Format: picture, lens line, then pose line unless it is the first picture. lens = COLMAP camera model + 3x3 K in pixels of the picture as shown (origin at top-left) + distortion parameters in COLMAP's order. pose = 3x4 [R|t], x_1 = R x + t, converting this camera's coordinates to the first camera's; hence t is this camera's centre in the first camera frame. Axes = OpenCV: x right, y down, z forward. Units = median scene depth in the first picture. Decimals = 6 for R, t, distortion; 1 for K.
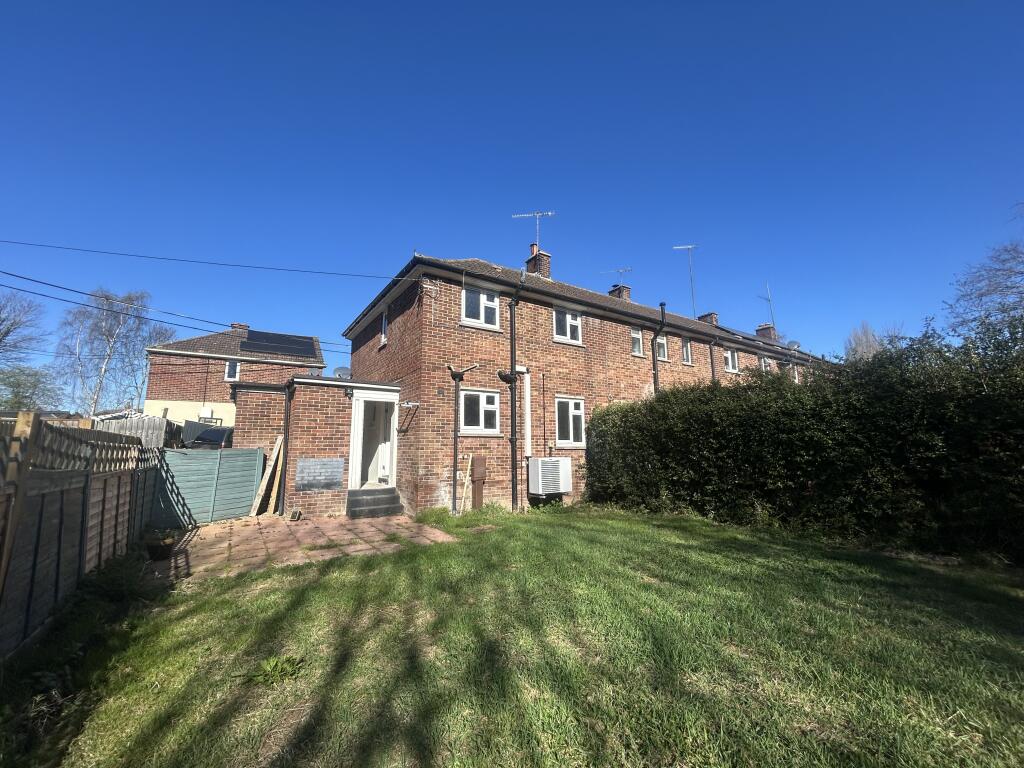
lens RADIAL K [[413.0, 0, 512.0], [0, 413.0, 384.0], [0, 0, 1]] dist [0.000000, -0.000002]
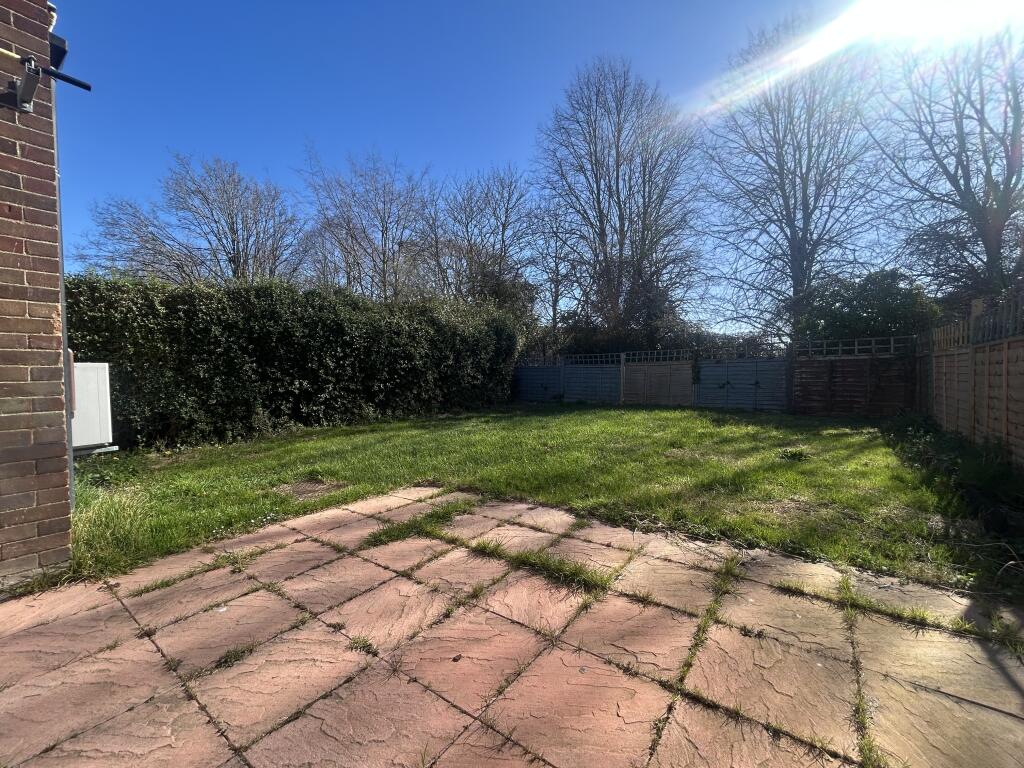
lens RADIAL K [[413.0, 0, 512.0], [0, 413.0, 384.0], [0, 0, 1]] dist [0.000000, -0.000002]
pose [[-0.369133, -0.035228, 0.928709, -0.574539], [-0.144165, 0.989356, -0.019773, 0.169968], [-0.918127, -0.141186, -0.370282, 0.918662]]
